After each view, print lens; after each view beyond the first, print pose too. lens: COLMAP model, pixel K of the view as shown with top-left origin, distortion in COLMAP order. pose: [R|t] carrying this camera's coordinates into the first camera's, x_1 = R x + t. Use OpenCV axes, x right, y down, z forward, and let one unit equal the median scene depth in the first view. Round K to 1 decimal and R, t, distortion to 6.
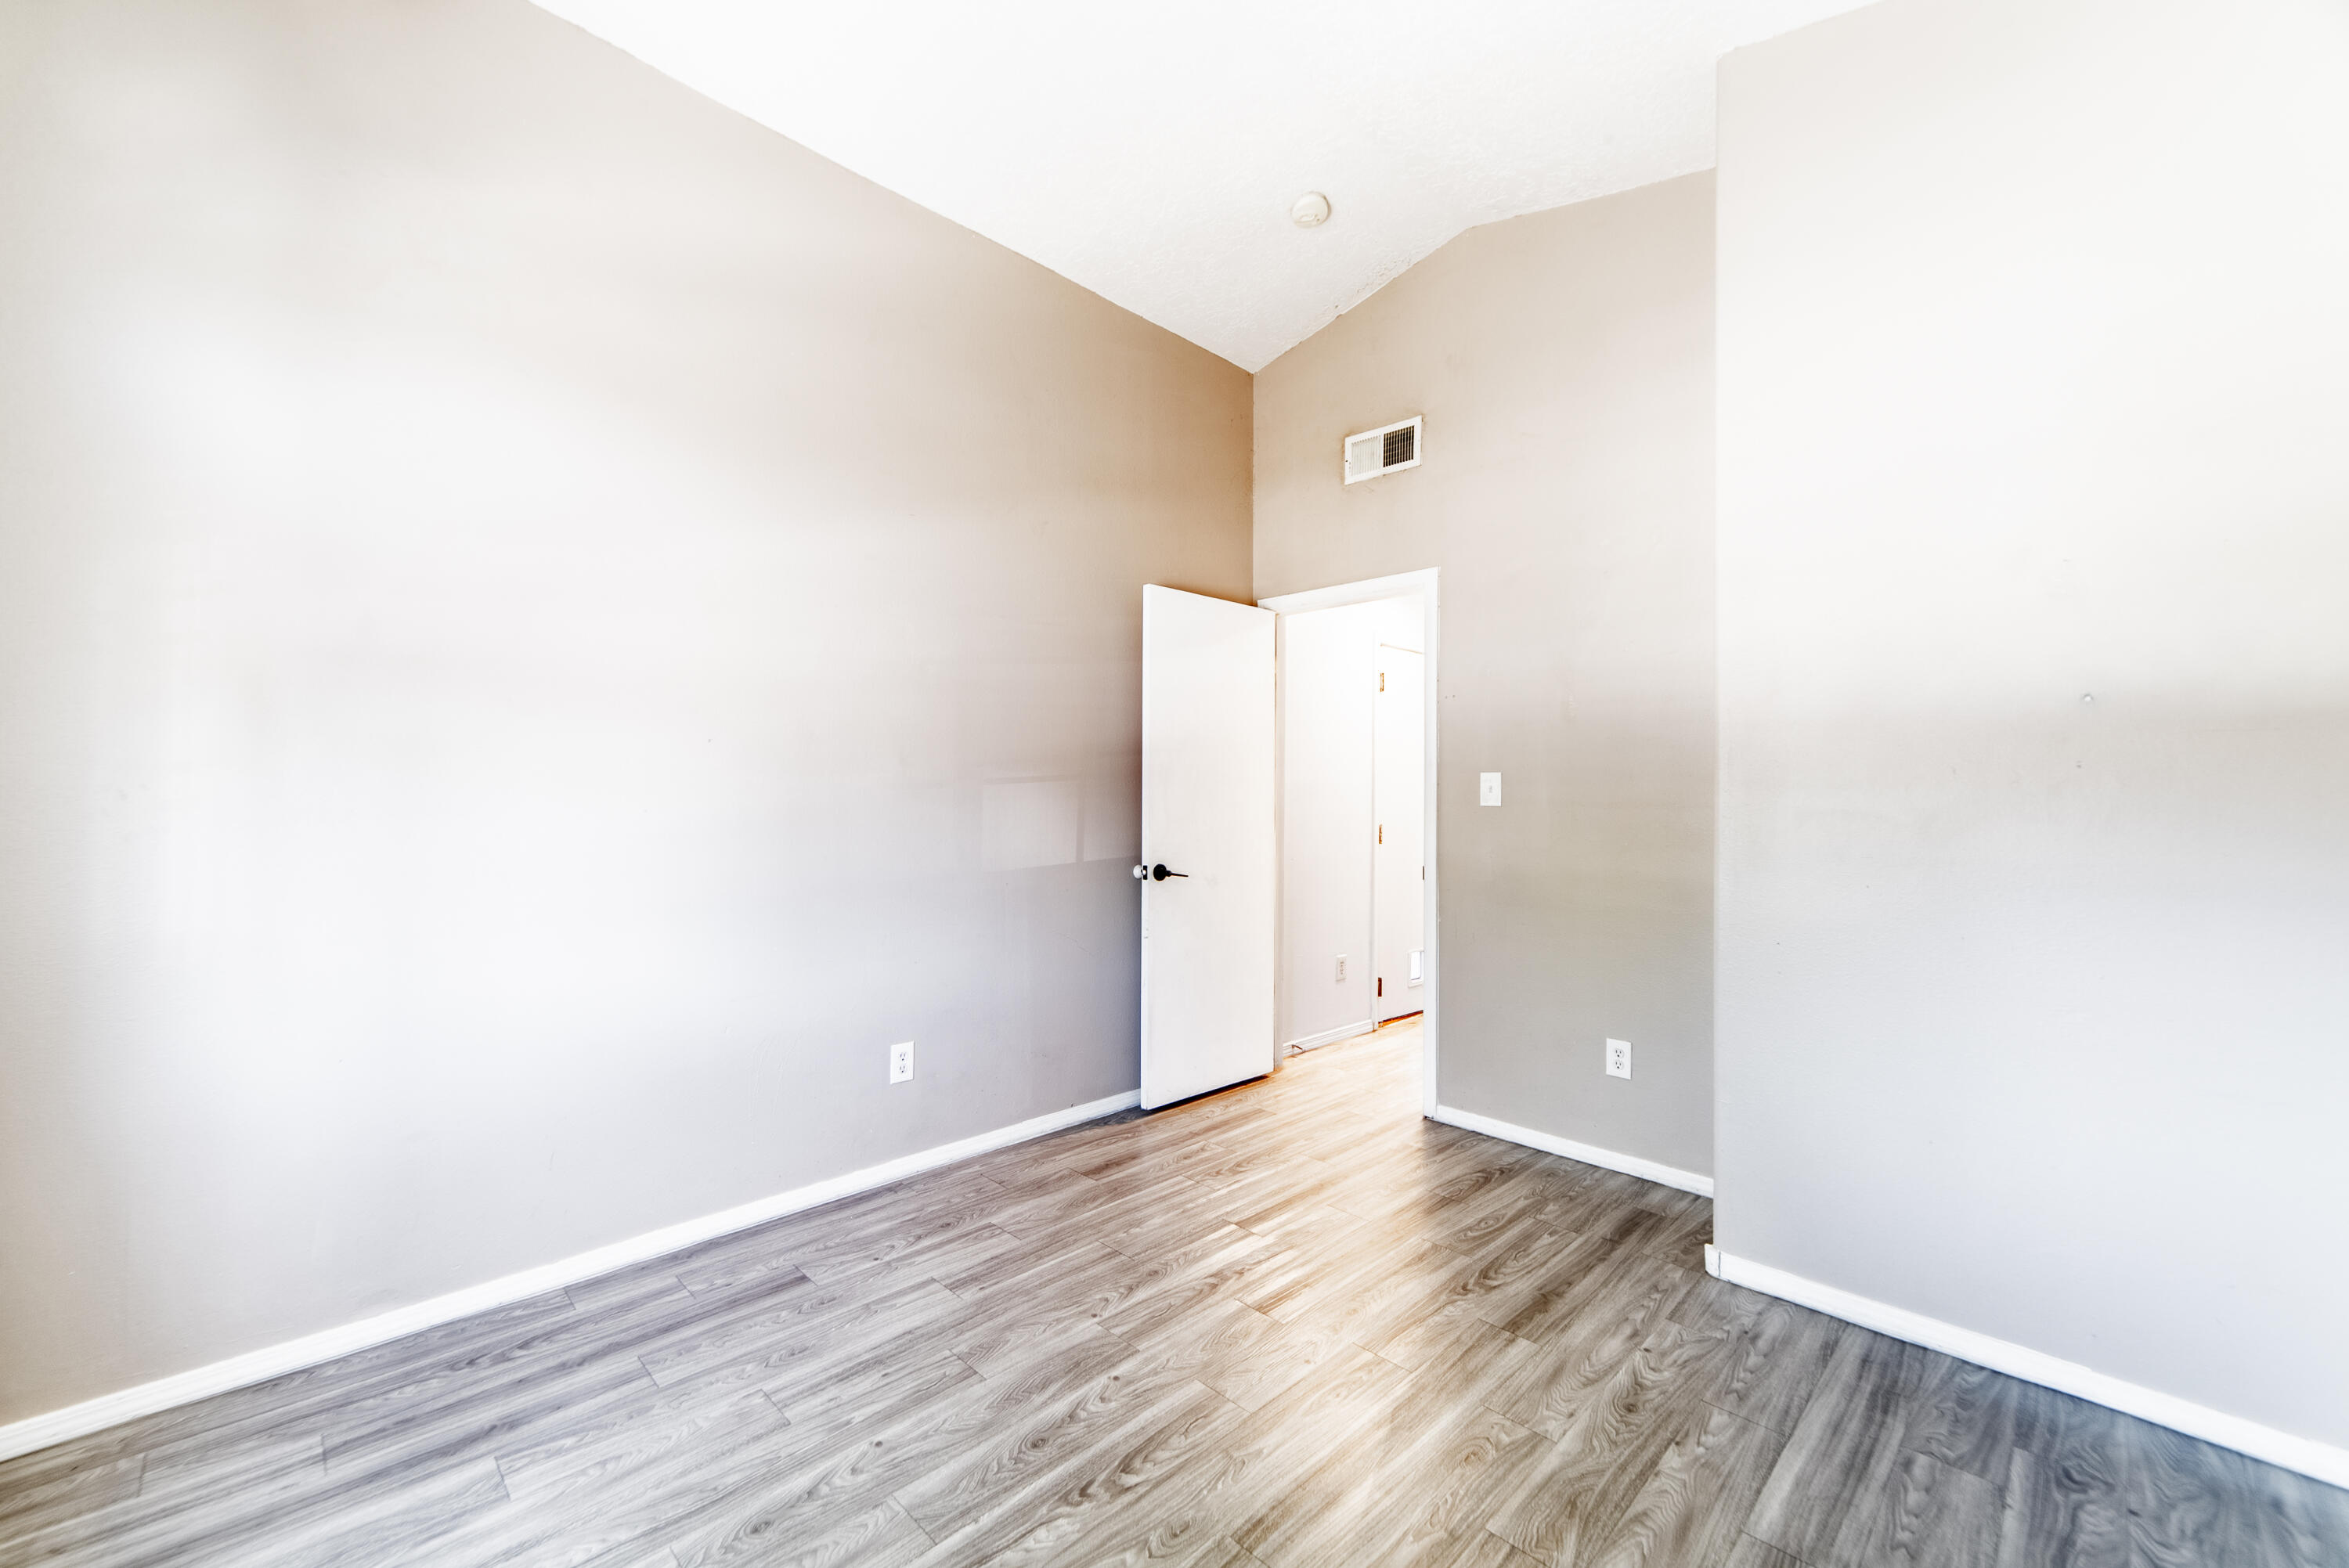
lens RADIAL K [[920.6, 0, 1161.4], [0, 920.6, 797.4], [0, 0, 1]] dist [0.009489, -0.002092]
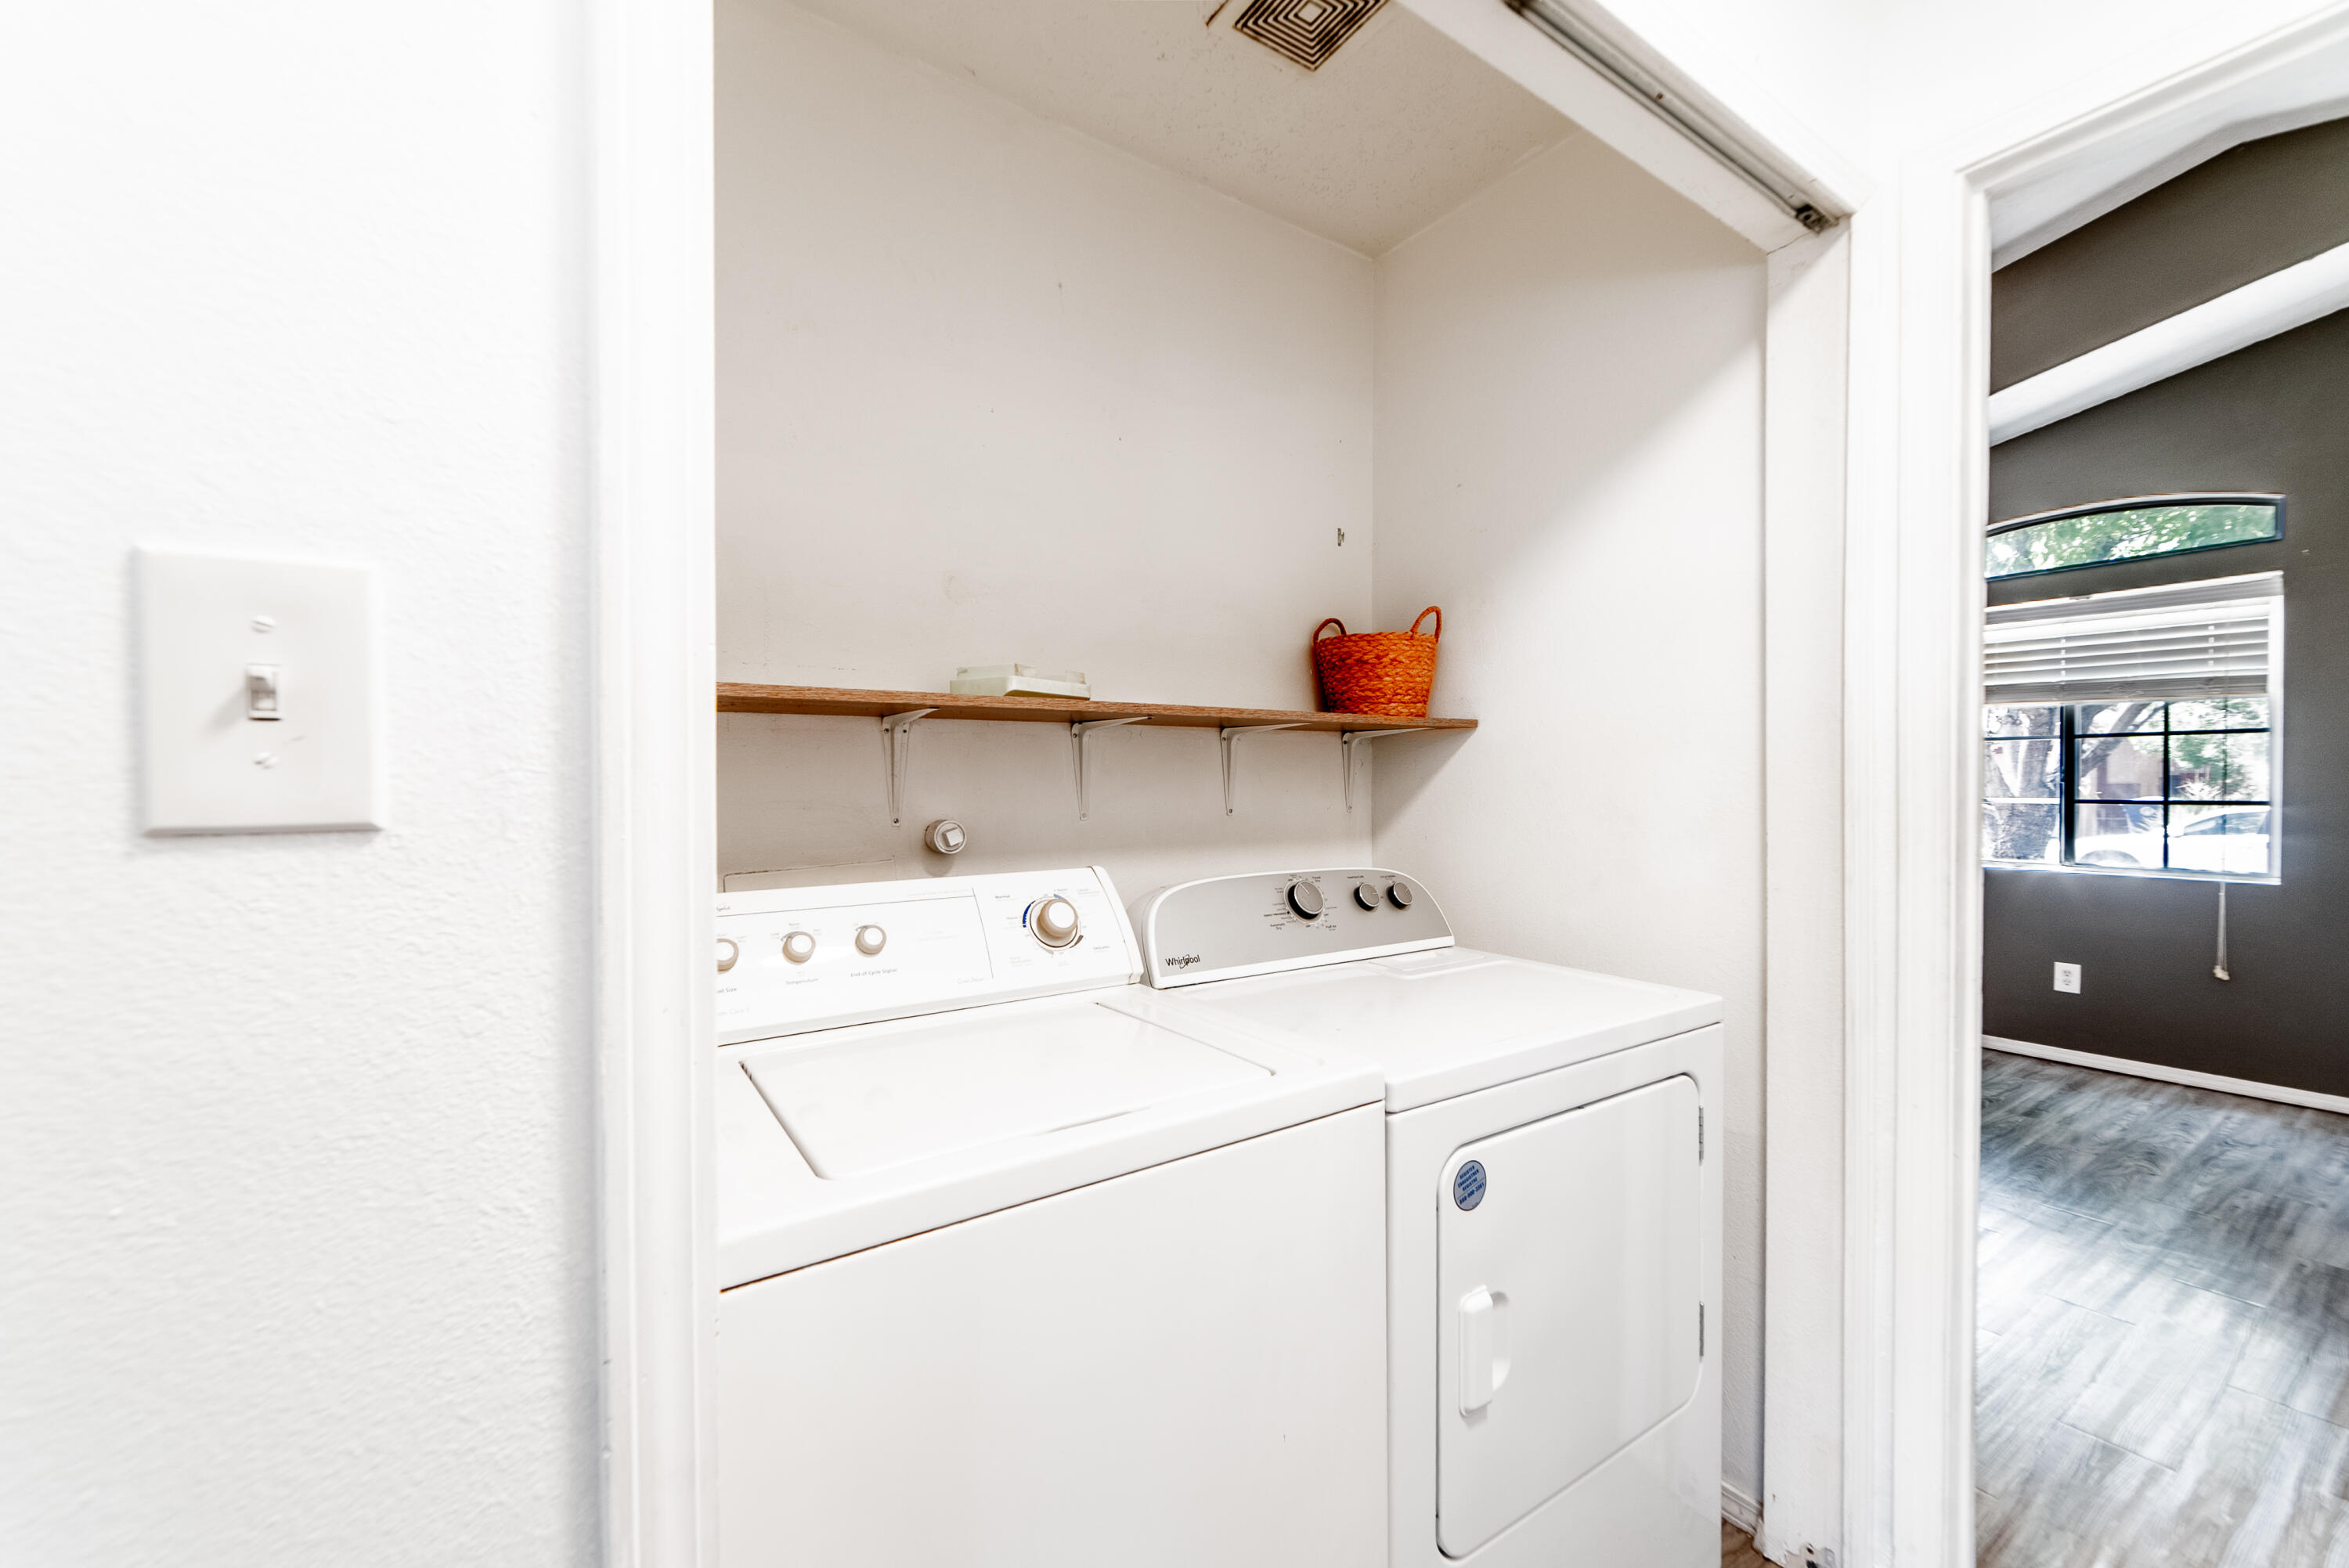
lens RADIAL K [[920.6, 0, 1161.4], [0, 920.6, 797.4], [0, 0, 1]] dist [0.009489, -0.002092]
pose [[-0.981712, -0.011376, 0.190032, 1.094500], [-0.007954, 0.999792, 0.018761, 0.012218], [-0.190206, 0.016906, -0.981599, 2.883692]]
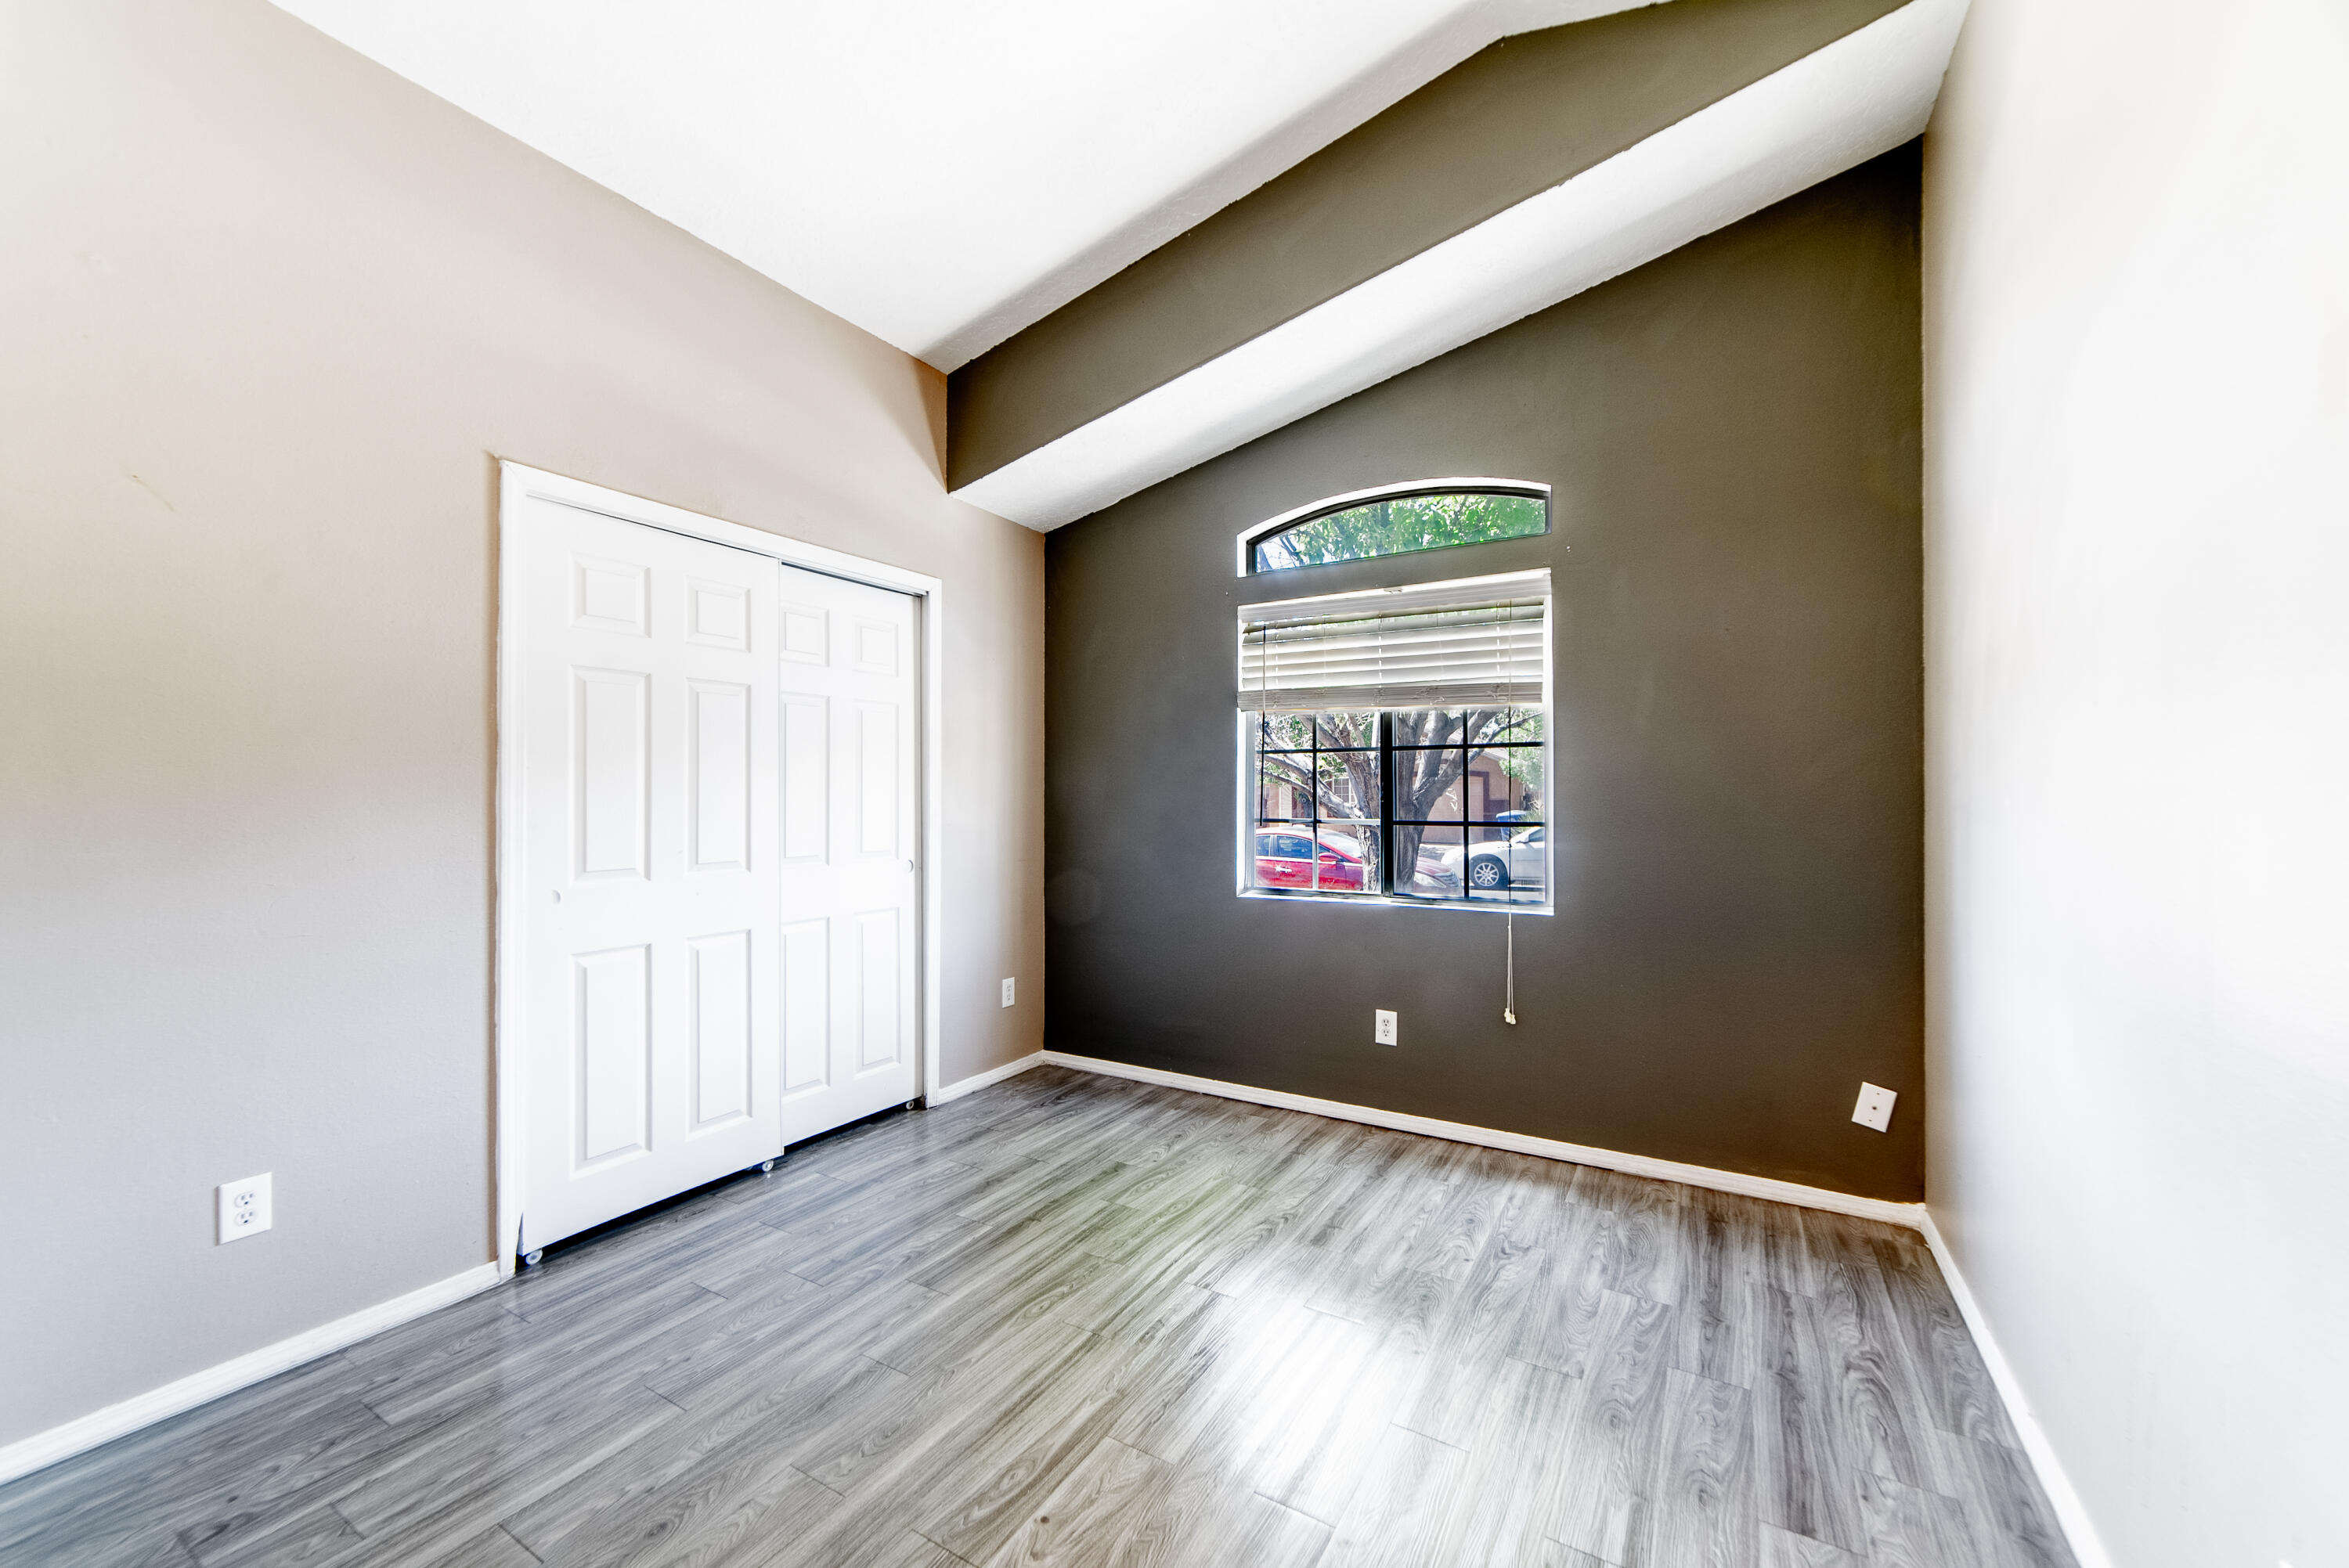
lens RADIAL K [[920.6, 0, 1161.4], [0, 920.6, 797.4], [0, 0, 1]] dist [0.009489, -0.002092]
pose [[-0.968706, -0.008020, -0.248083, 0.294480], [-0.007278, 0.999966, -0.003910, 0.004740], [0.248106, -0.001982, -0.968731, 2.011565]]
